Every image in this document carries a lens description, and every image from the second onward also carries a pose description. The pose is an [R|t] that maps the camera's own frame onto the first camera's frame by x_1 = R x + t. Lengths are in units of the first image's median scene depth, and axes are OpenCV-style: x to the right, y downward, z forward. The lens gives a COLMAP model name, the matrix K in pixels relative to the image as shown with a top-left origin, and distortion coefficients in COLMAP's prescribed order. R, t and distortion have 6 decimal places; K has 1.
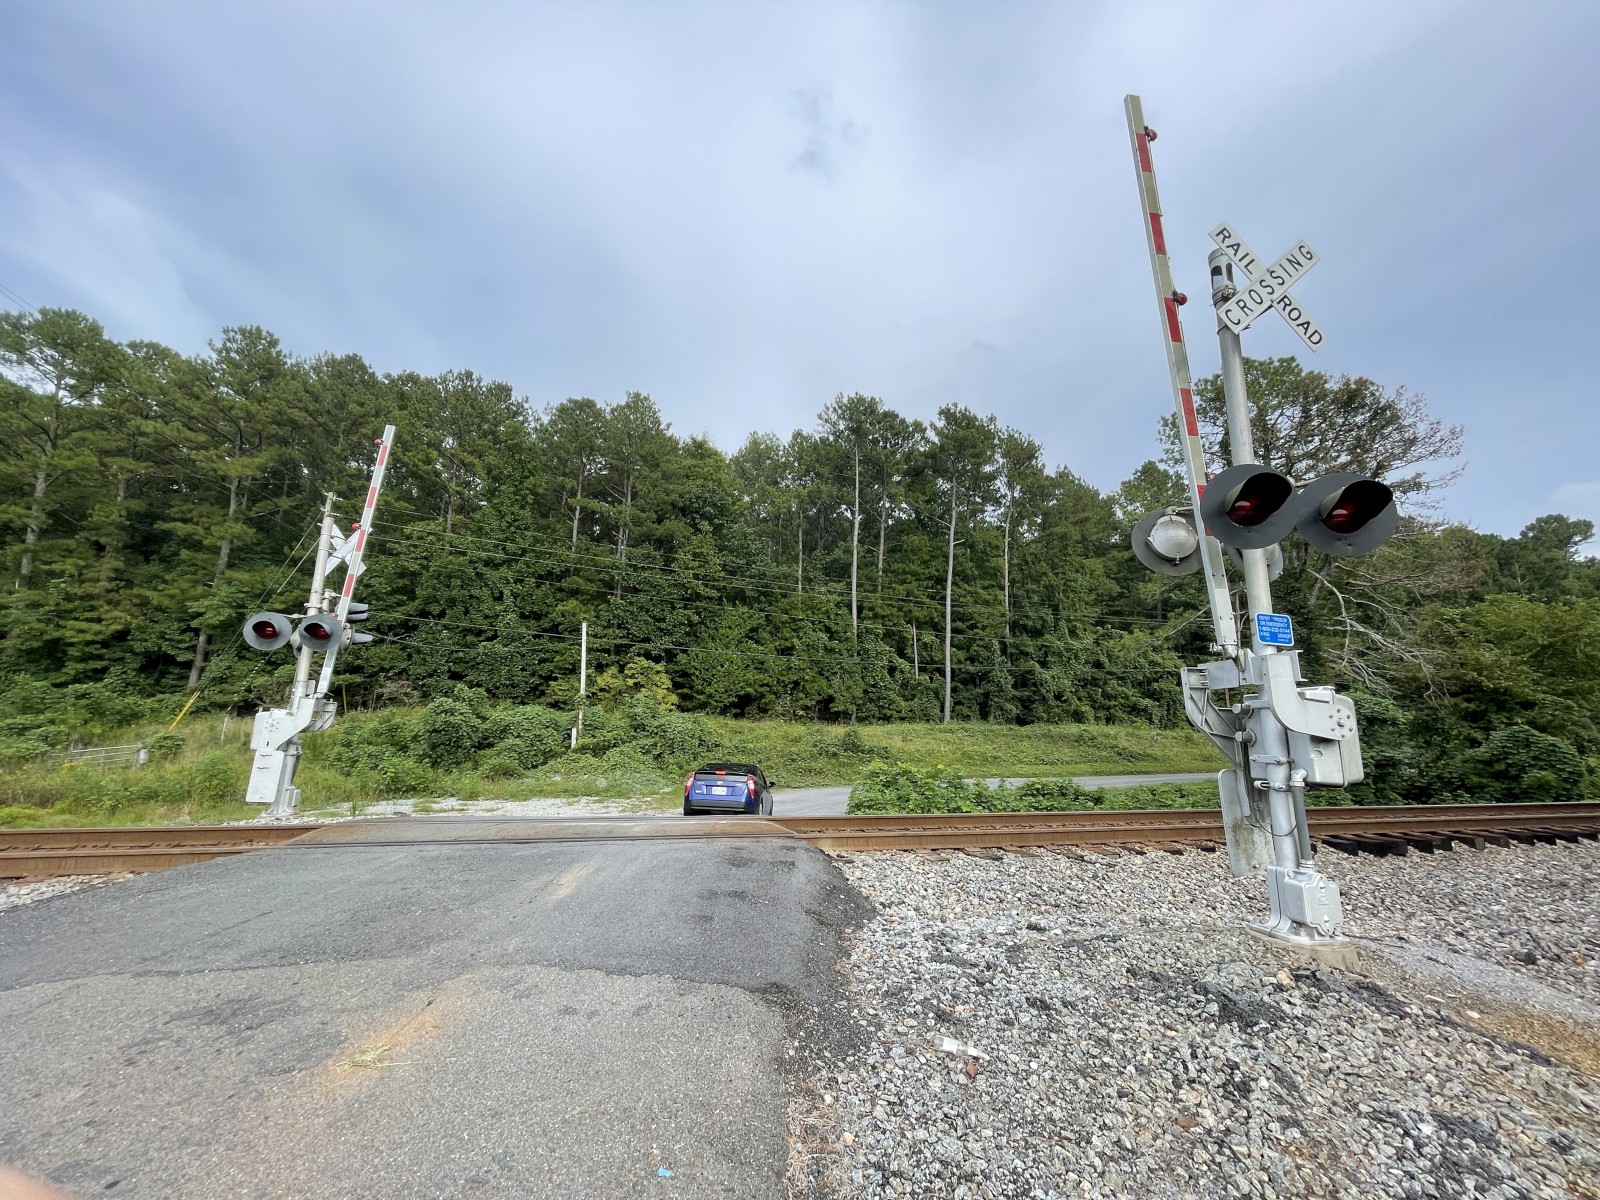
lens RADIAL K [[646.5, 0, 803.8], [0, 646.5, 594.6], [0, 0, 1]] dist [-0.000794, -0.000188]
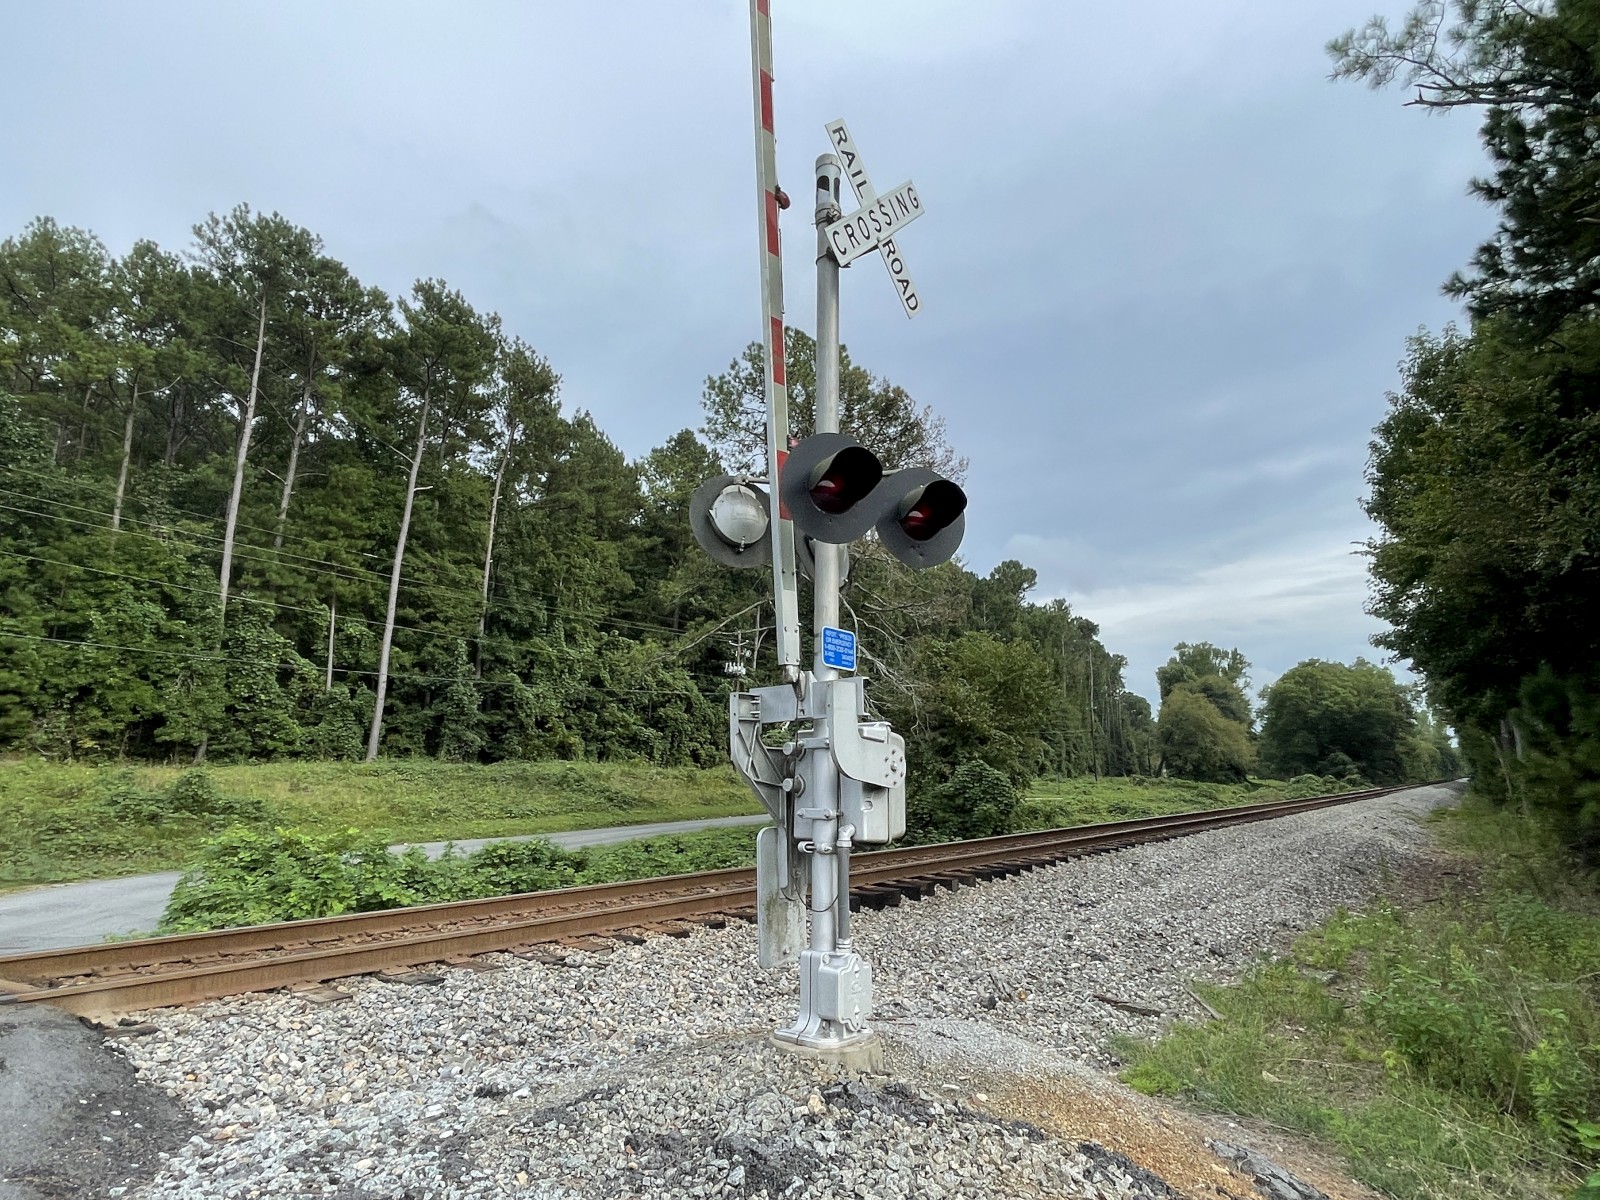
lens RADIAL K [[903.3, 0, 801.7], [0, 903.3, 598.6], [0, 0, 1]] dist [0.001574, -0.004759]
pose [[0.793830, 0.100747, 0.599737, 0.004265], [-0.113577, 0.993391, -0.016540, 0.002928], [-0.597440, -0.054987, 0.800026, 0.025959]]
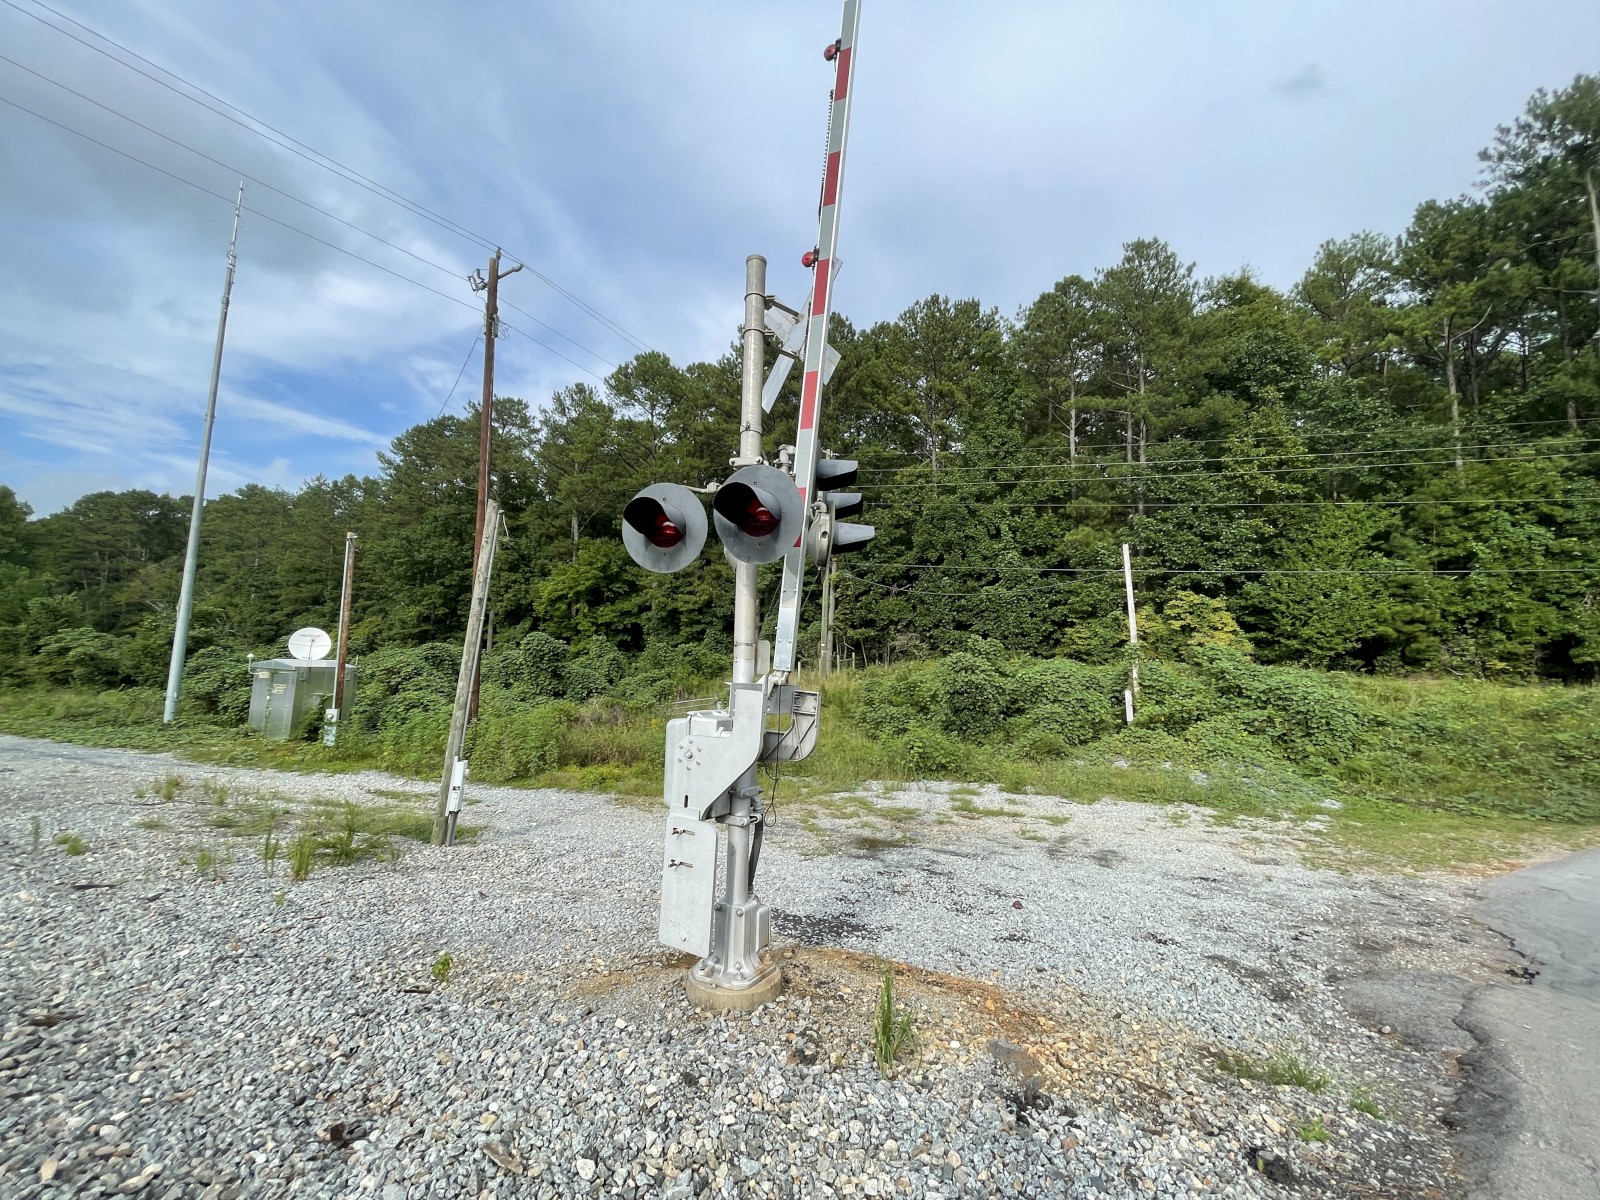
lens RADIAL K [[646.5, 0, 807.8], [0, 646.5, 604.0], [0, 0, 1]] dist [-0.000794, -0.000188]
pose [[0.761647, -0.060381, -0.645172, -0.128574], [0.122806, 0.991056, 0.052224, 0.024148], [0.636248, -0.119007, 0.762250, 0.193760]]
